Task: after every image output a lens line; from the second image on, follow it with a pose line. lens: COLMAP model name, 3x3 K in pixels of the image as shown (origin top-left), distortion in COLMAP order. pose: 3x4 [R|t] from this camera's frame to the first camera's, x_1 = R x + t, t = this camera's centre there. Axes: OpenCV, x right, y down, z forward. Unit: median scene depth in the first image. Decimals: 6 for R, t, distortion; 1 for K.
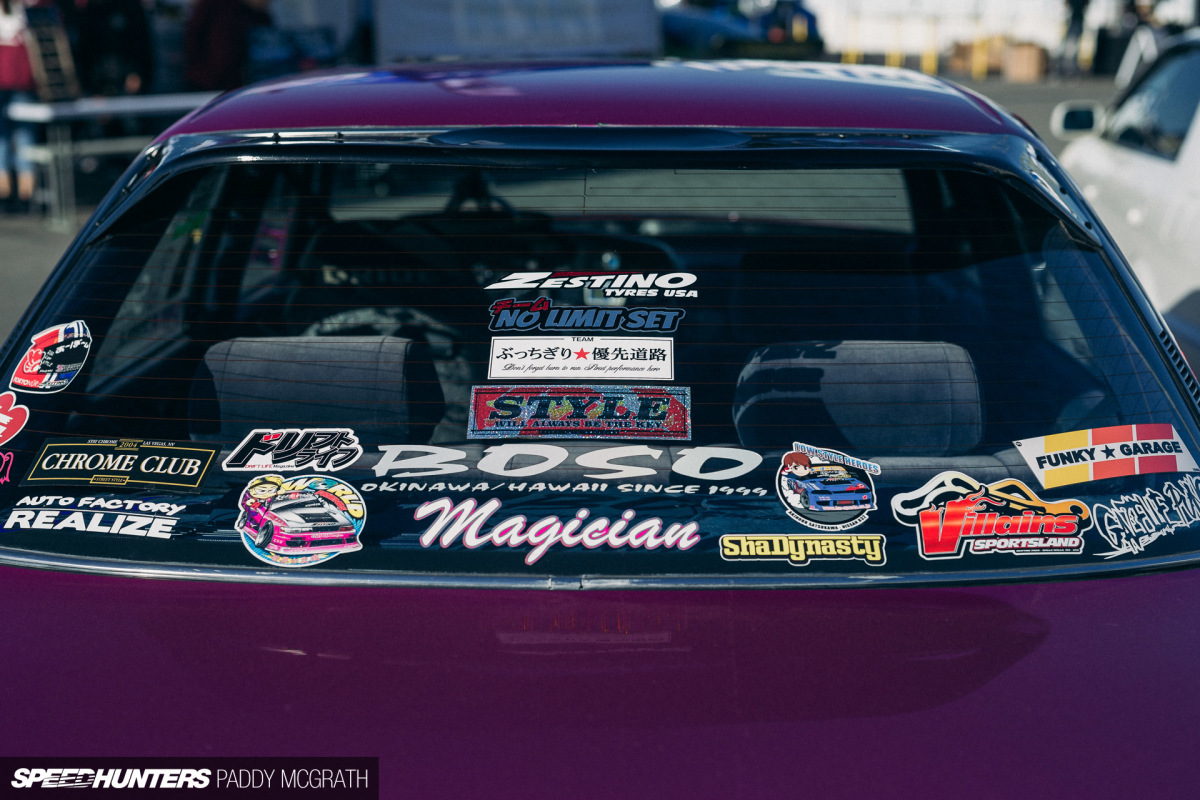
lens RADIAL K [[1640.2, 0, 600.3], [0, 1640.2, 400.2], [0, 0, 1]] dist [0.001919, 0.000000]
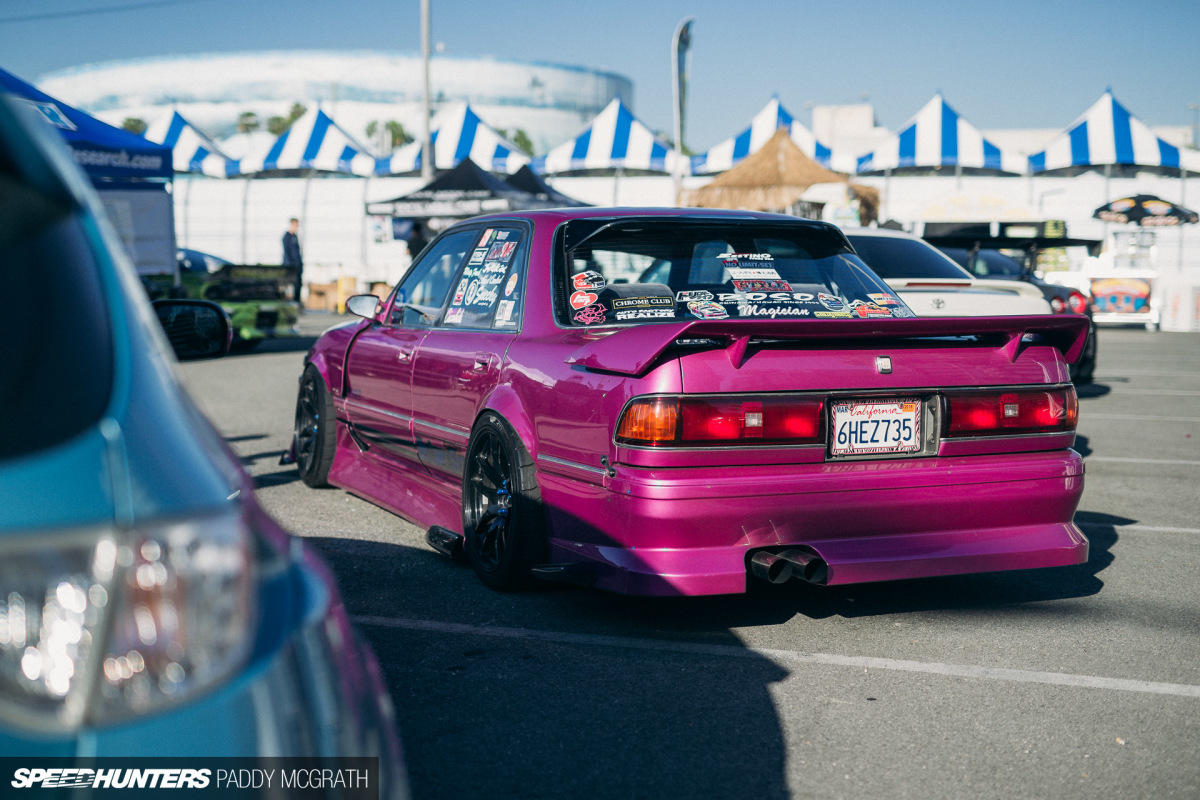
lens RADIAL K [[1640.2, 0, 599.5], [0, 1640.2, 399.9], [0, 0, 1]] dist [0.001919, 0.000000]
pose [[0.934052, -0.028903, 0.355965, -1.682443], [0.061147, 0.994945, -0.079663, 0.535920], [-0.351863, 0.096176, 0.931098, -2.258849]]
